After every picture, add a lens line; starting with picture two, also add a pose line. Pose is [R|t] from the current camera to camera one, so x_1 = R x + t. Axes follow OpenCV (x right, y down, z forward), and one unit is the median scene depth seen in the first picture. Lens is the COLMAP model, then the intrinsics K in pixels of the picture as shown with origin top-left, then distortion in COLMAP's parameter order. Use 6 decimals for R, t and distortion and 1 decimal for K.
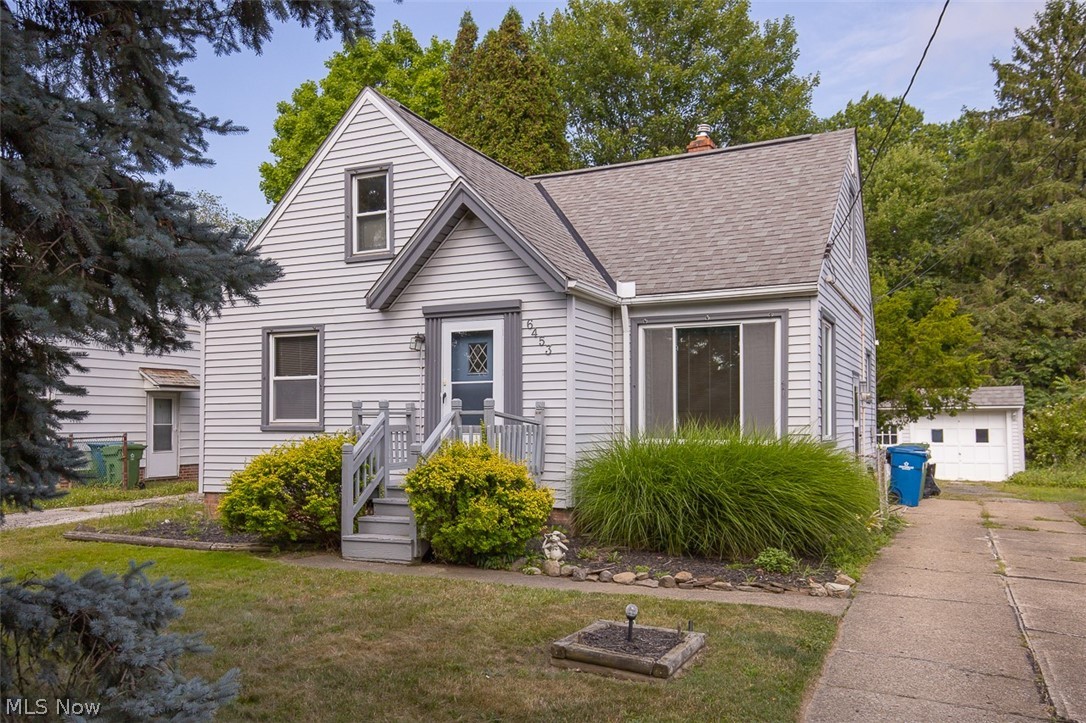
lens RADIAL K [[873.5, 0, 543.0], [0, 873.5, 366.1], [0, 0, 1]] dist [0.015230, 0.003482]
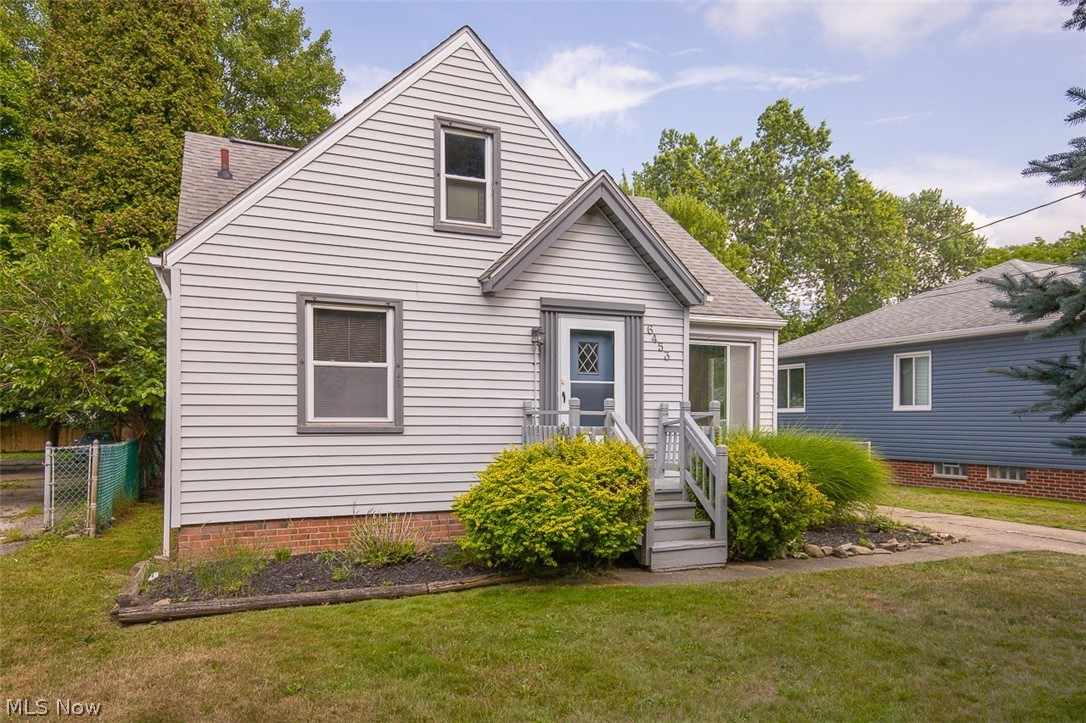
lens RADIAL K [[755.1, 0, 543.7], [0, 755.1, 402.2], [0, 0, 1]] dist [-0.000172, -0.000385]
pose [[0.646619, 0.022082, 0.762493, -0.744289], [-0.053915, 0.998404, 0.016807, 0.029075], [-0.760905, -0.051978, 0.646778, 0.477373]]
